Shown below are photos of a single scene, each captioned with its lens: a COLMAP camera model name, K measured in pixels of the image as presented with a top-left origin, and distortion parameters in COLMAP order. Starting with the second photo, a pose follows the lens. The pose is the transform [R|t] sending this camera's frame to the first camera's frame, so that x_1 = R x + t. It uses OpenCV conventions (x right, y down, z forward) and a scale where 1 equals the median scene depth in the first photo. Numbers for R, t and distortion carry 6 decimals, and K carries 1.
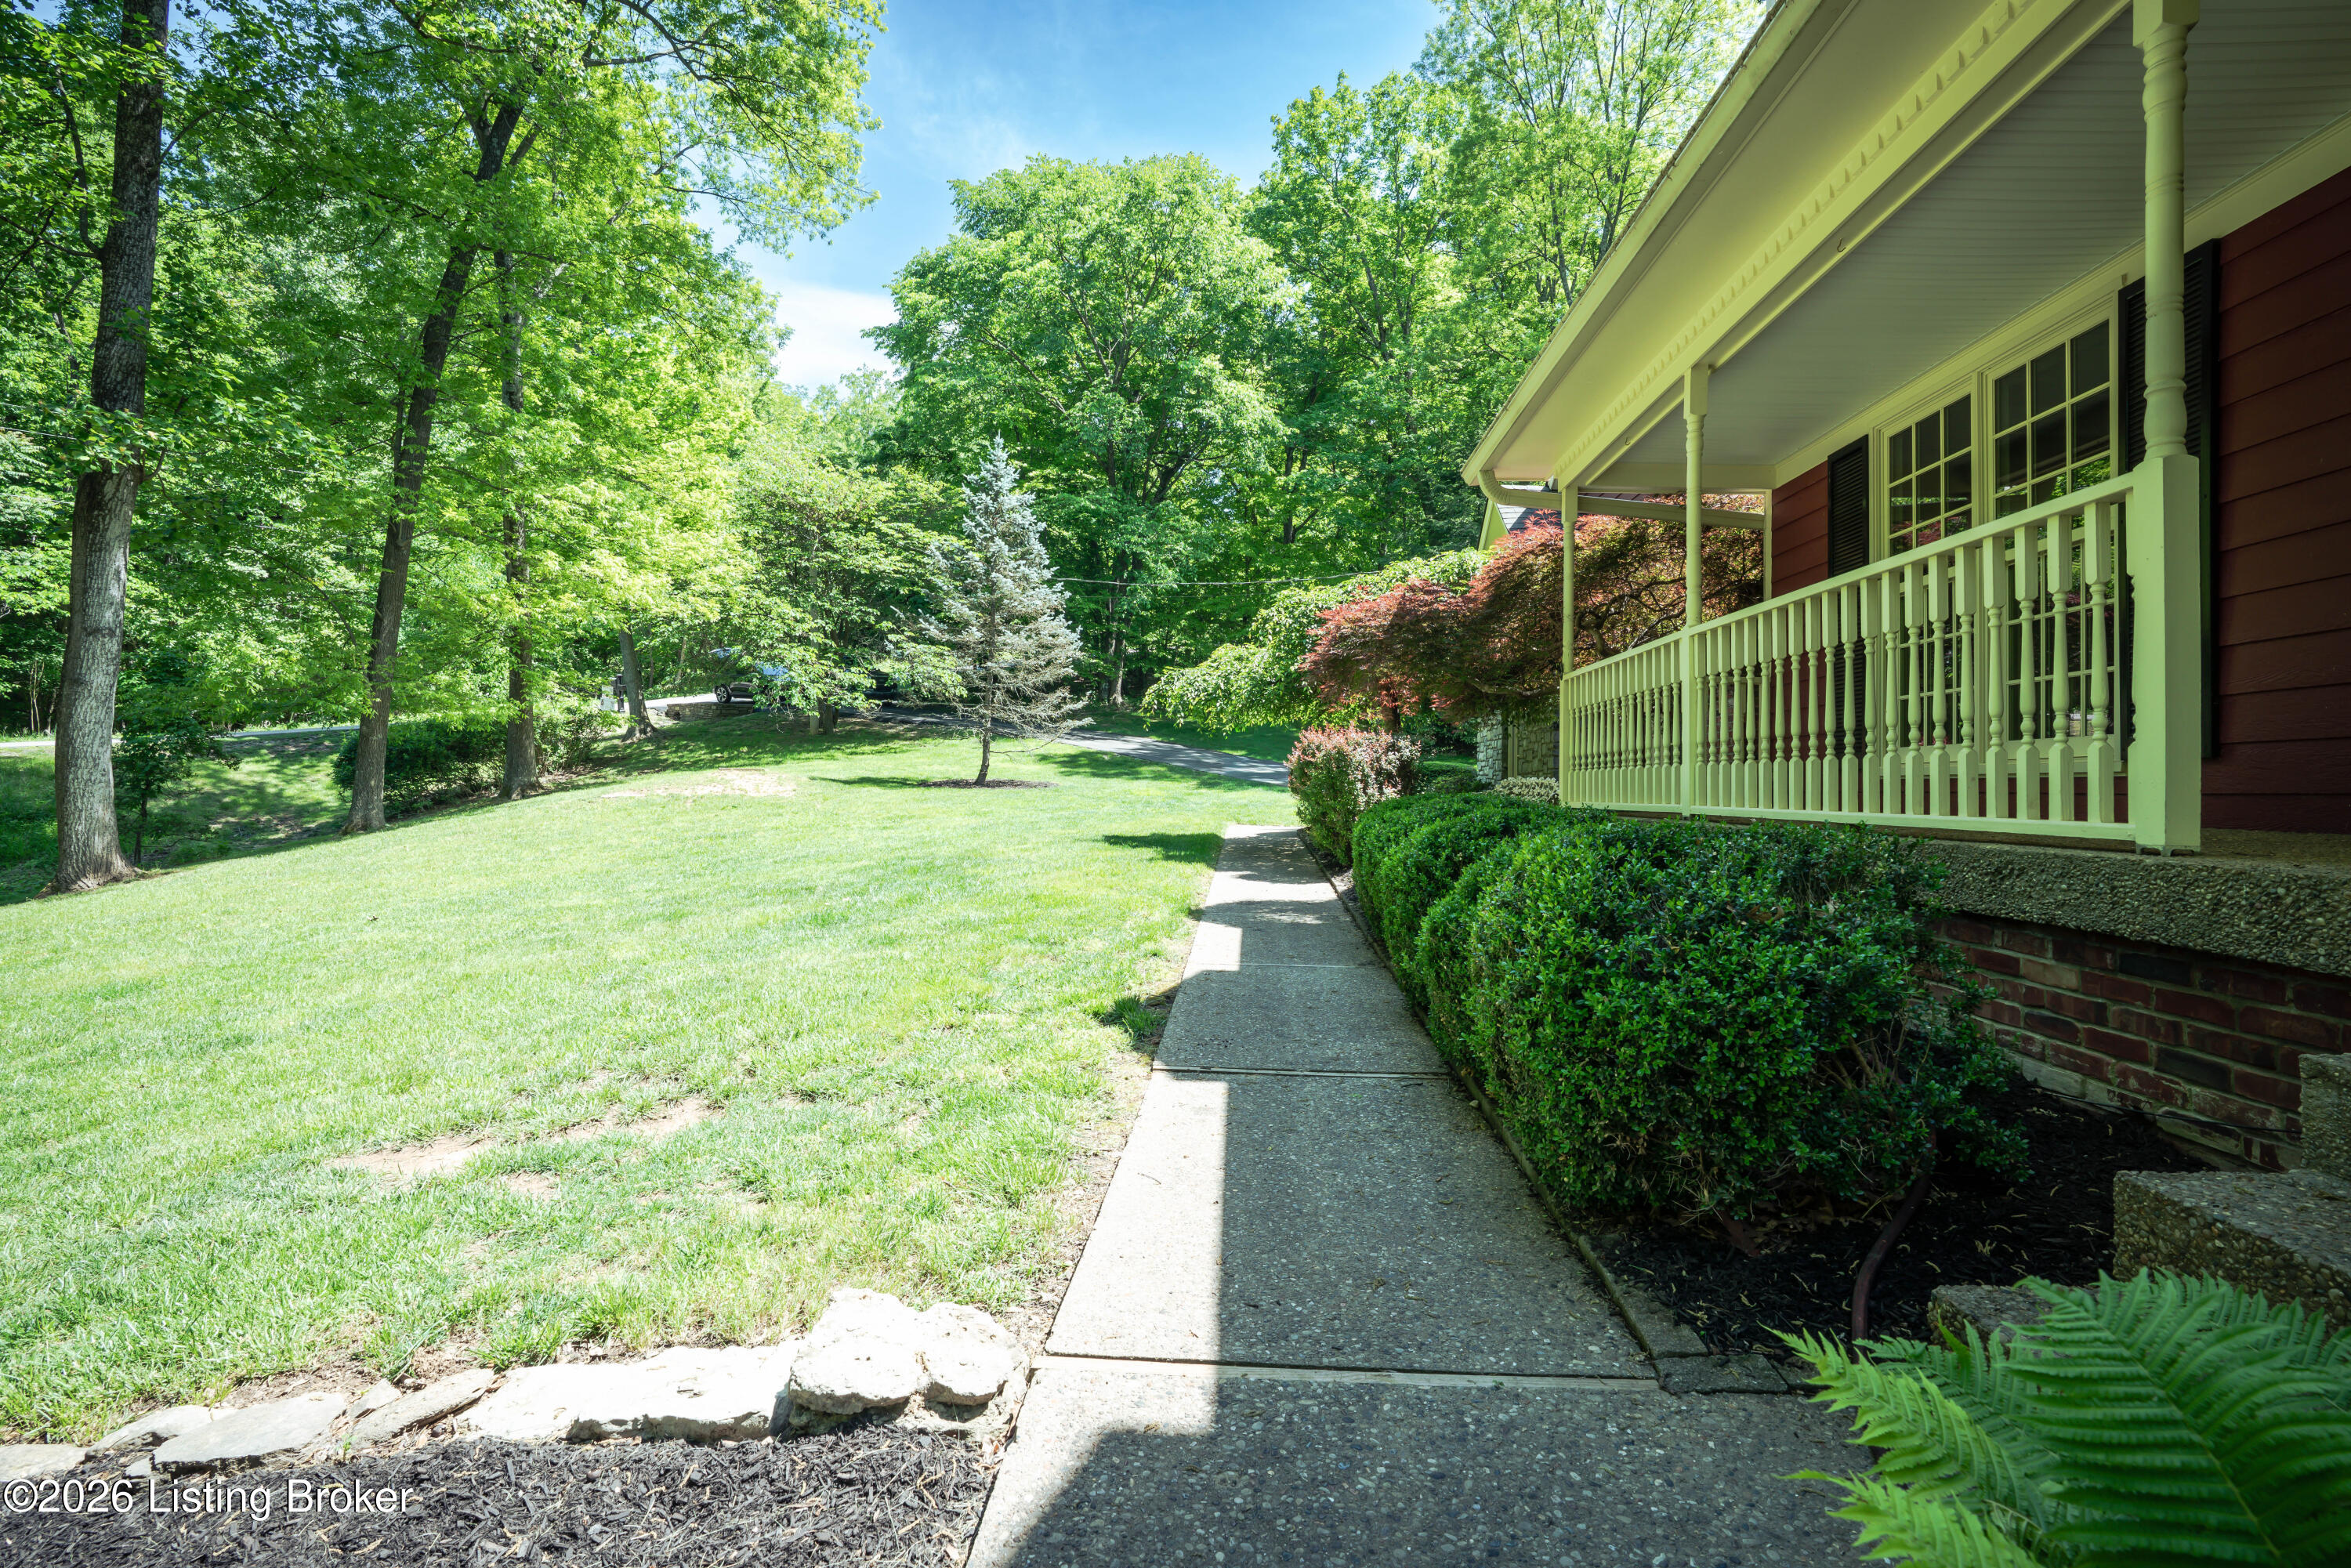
lens RADIAL K [[1088.4, 0, 1175.5], [0, 1088.4, 784.0], [0, 0, 1]] dist [-0.077622, 0.032317]
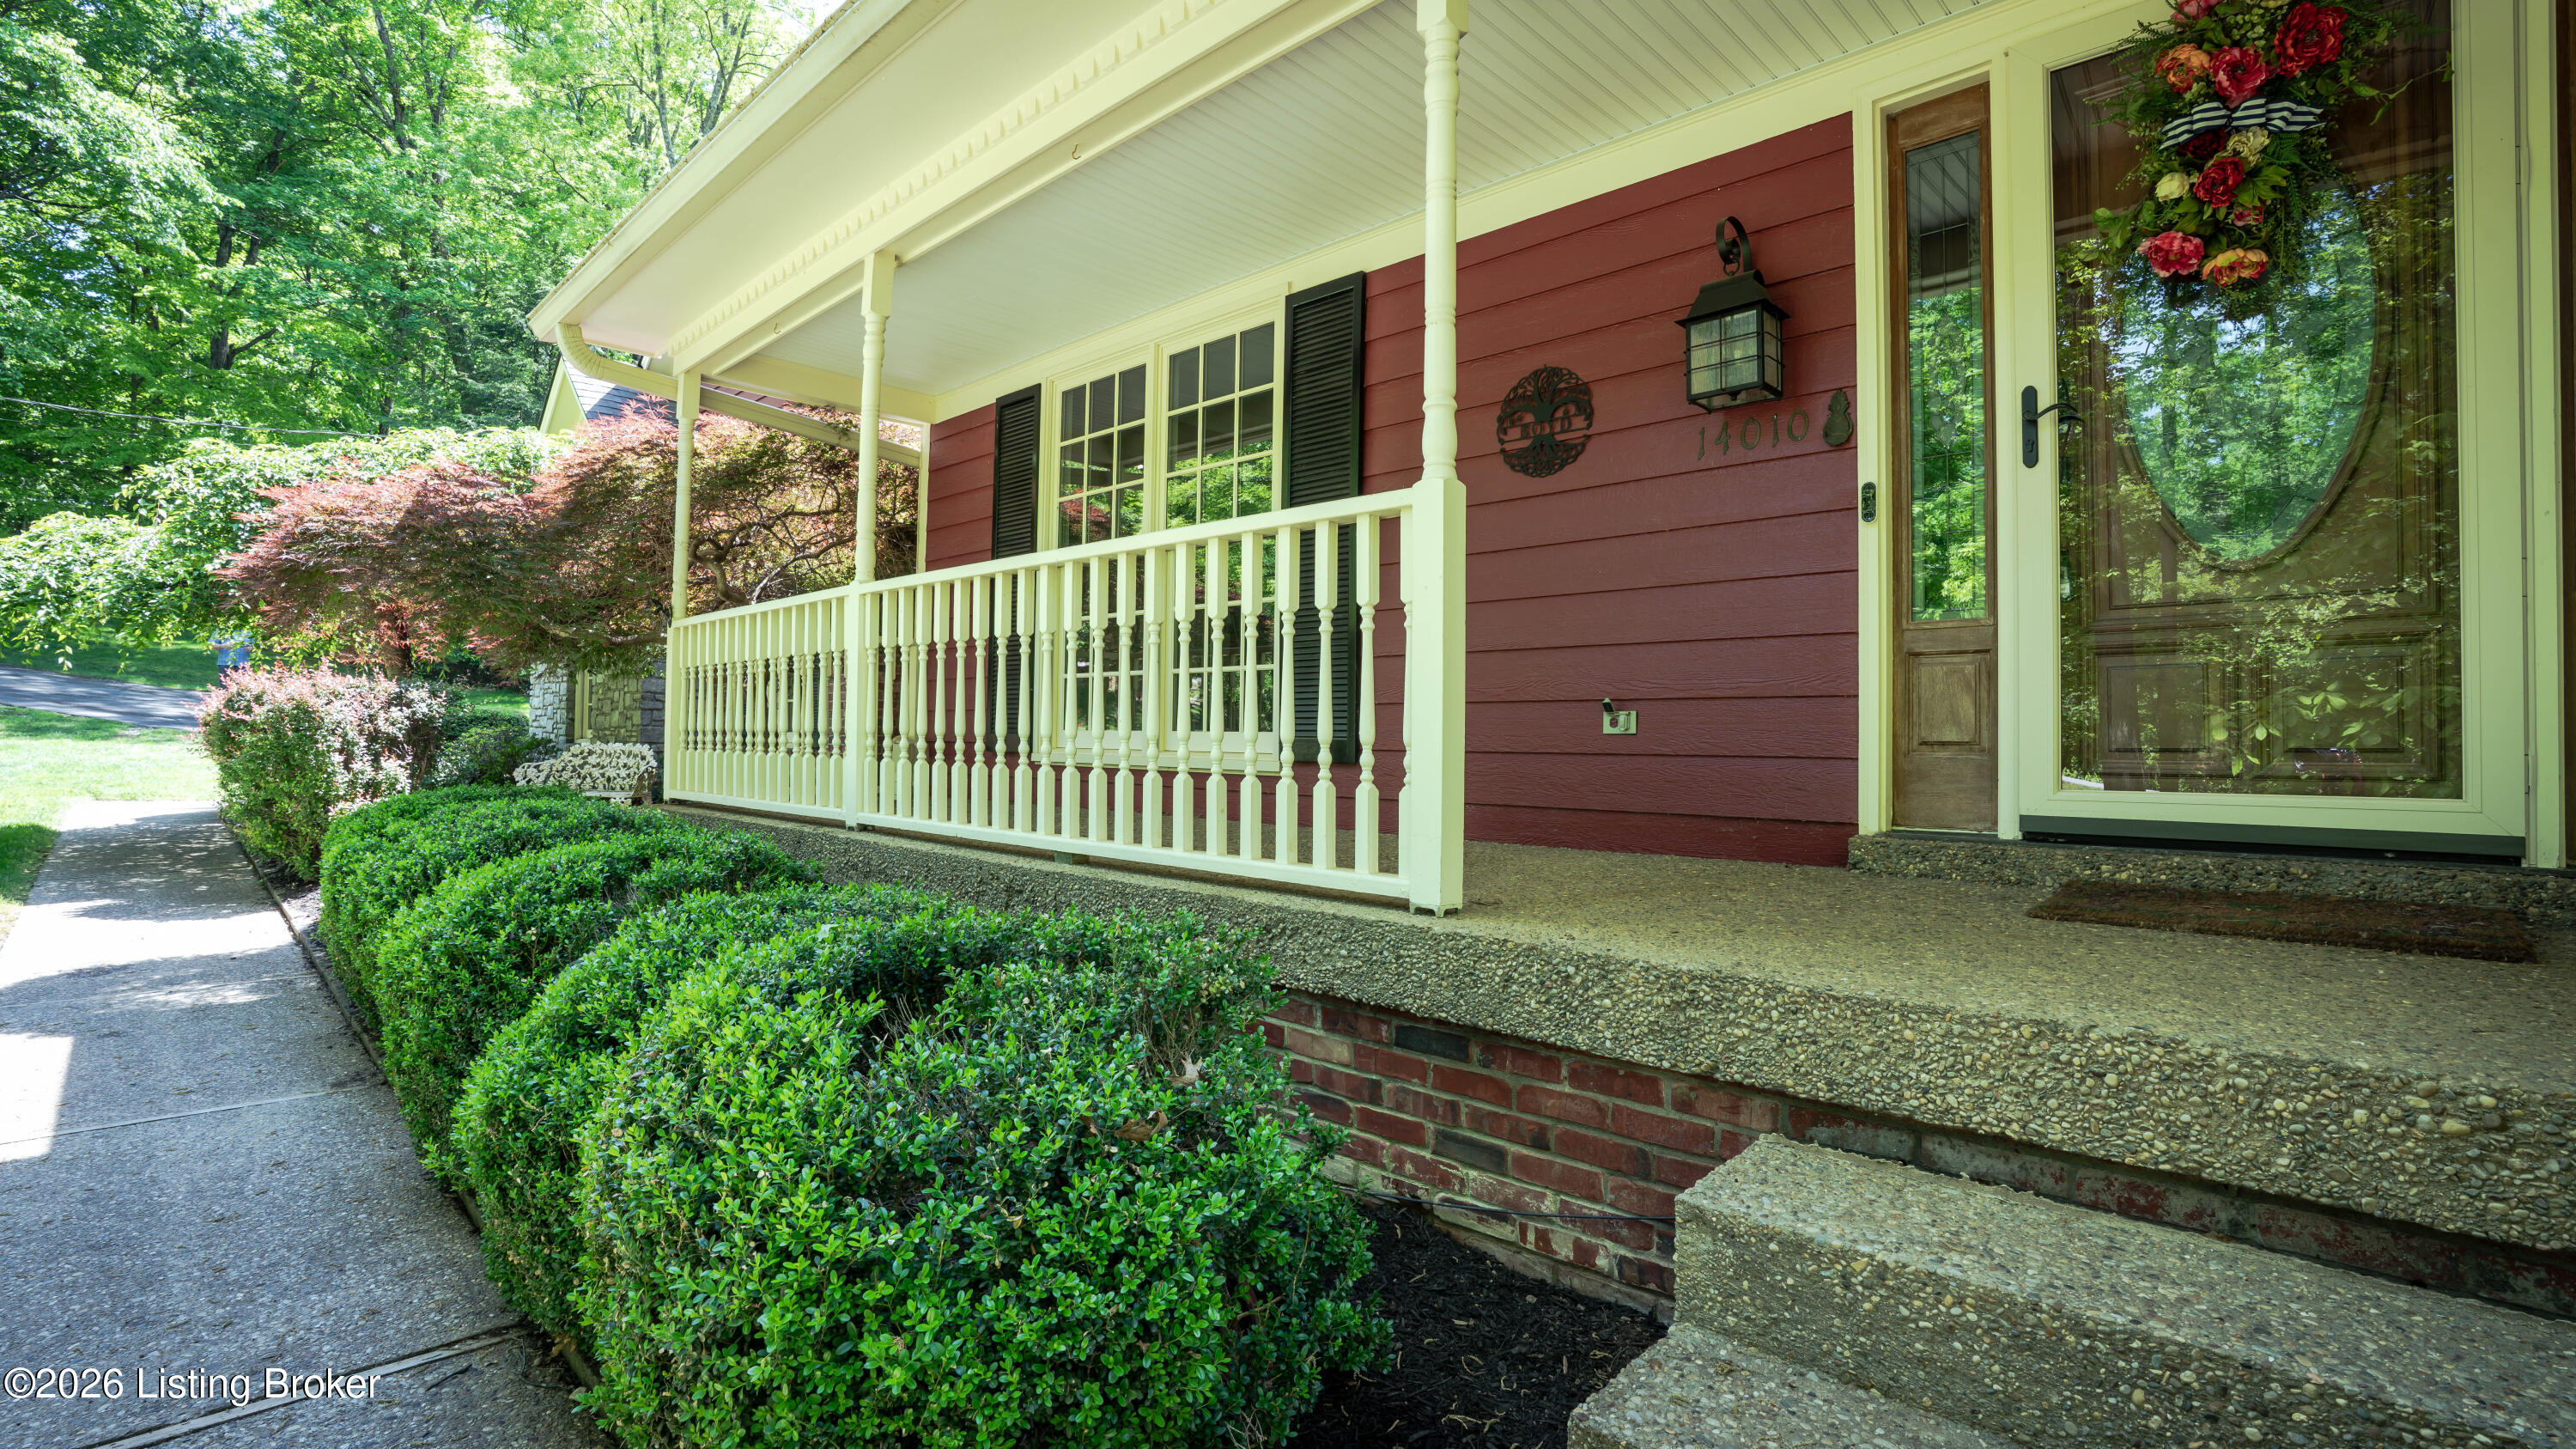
lens RADIAL K [[1190.2, 0, 1288.0], [0, 1190.2, 724.5], [0, 0, 1]] dist [-0.067477, 0.026352]
pose [[0.654863, 0.009813, 0.755684, 0.023535], [-0.012101, 0.999924, -0.002497, -0.028863], [-0.755651, -0.007509, 0.654932, 0.128150]]
